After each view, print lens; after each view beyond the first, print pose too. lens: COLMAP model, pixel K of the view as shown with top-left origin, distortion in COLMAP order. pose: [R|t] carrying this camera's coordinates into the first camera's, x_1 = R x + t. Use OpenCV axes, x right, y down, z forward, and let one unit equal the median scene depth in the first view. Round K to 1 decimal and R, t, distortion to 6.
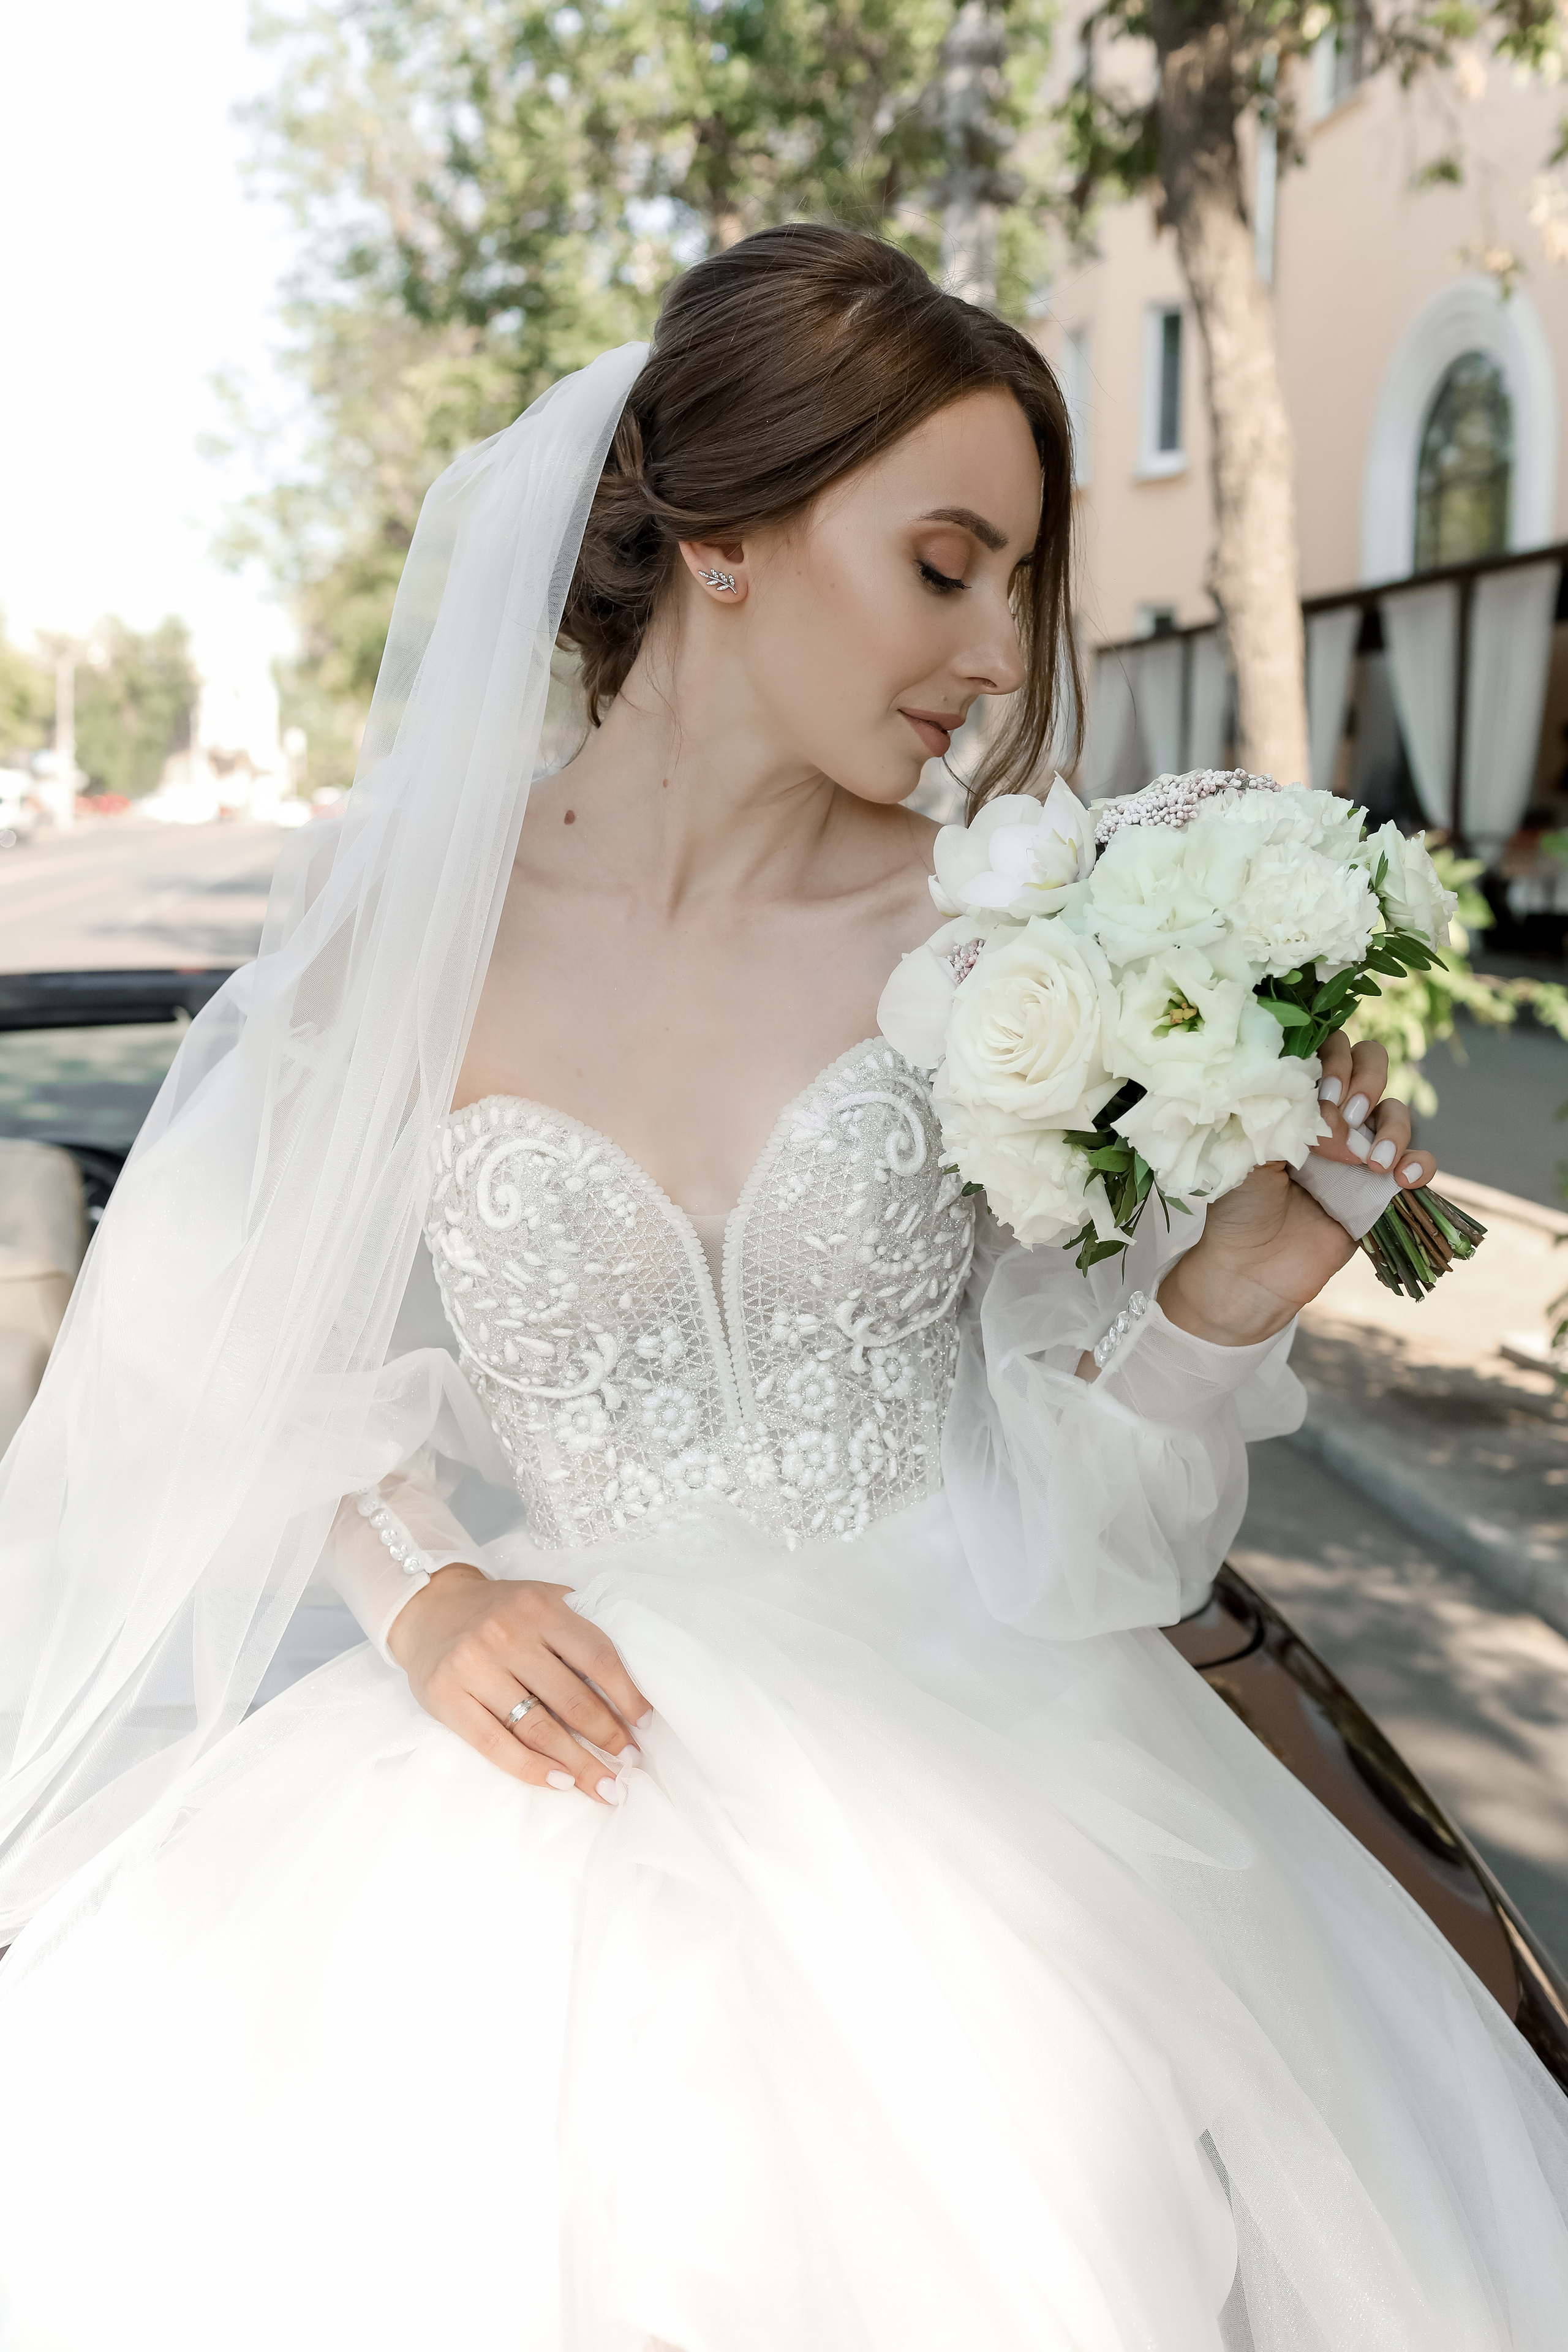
lens RADIAL K [[2340.9, 0, 846.8], [0, 2340.9, 1181.7], [0, 0, 1]] dist [0.040528, 0.000000]
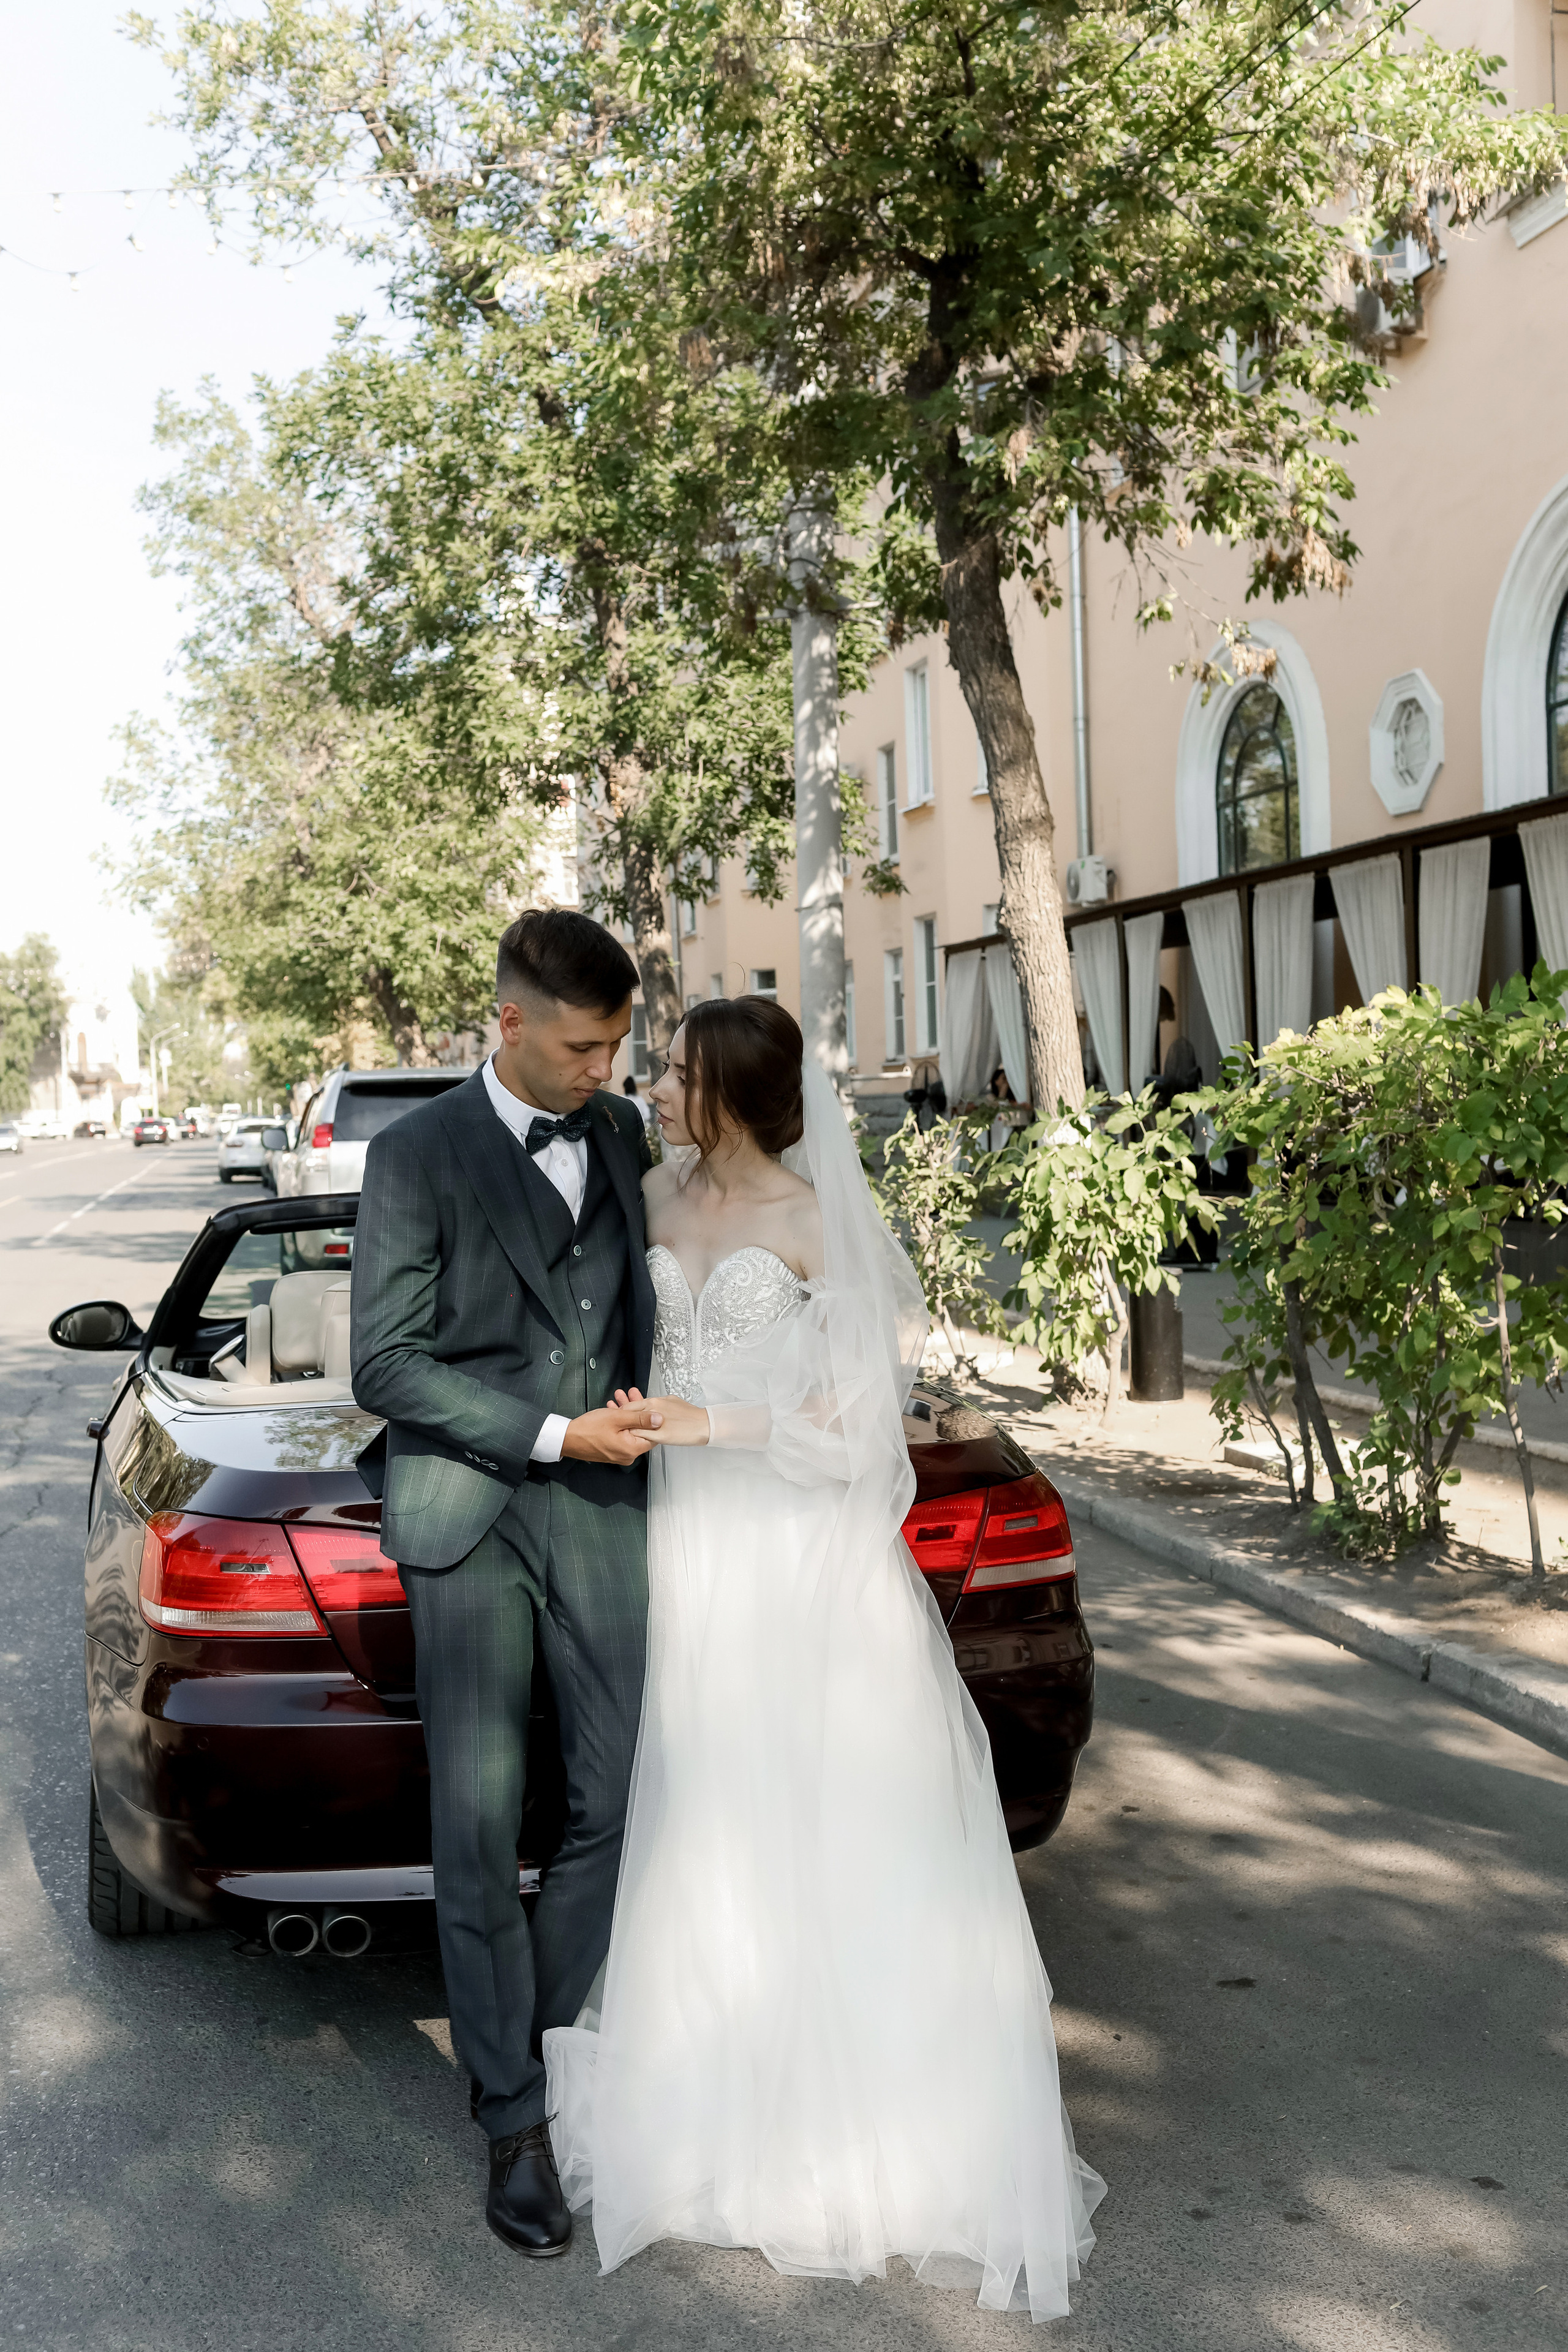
lens RADIAL K [[2459.4, 0, 805.1], [0, 2459.4, 1158.9], [0, 0, 1]] dist [0.098140, 0.000000]
pose [[0.998635, -0.037855, 0.035985, -0.093298], [0.042355, 0.990096, -0.133848, 0.467658], [-0.030562, 0.135189, 0.990348, -2.607024]]
